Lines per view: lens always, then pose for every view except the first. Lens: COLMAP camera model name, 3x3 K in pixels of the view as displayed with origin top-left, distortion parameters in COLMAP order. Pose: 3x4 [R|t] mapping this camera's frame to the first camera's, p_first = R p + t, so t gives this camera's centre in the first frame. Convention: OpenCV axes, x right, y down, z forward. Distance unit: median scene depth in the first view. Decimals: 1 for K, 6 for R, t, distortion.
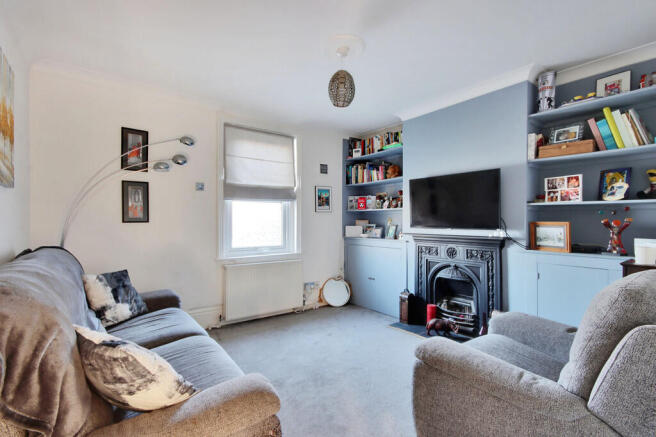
lens RADIAL K [[313.1, 0, 328.9], [0, 313.1, 219.6], [0, 0, 1]] dist [-0.007286, -0.001899]
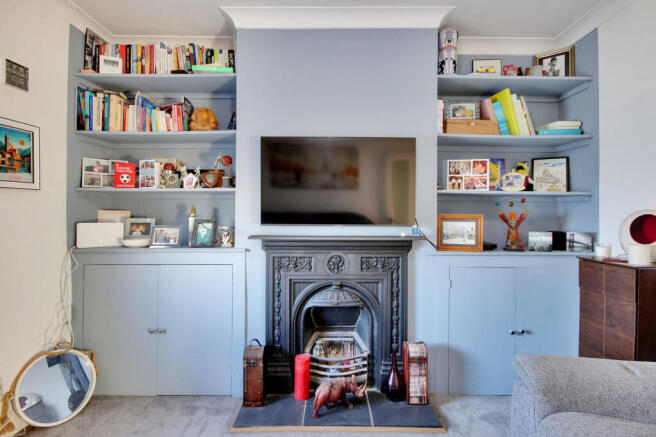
lens RADIAL K [[313.1, 0, 321.0], [0, 313.1, 210.9], [0, 0, 1]] dist [-0.007286, -0.001899]
pose [[0.609873, 0.001963, 0.792497, -0.112250], [-0.006924, 0.999972, 0.002851, -0.001412], [-0.792469, -0.007226, 0.609869, 0.610536]]
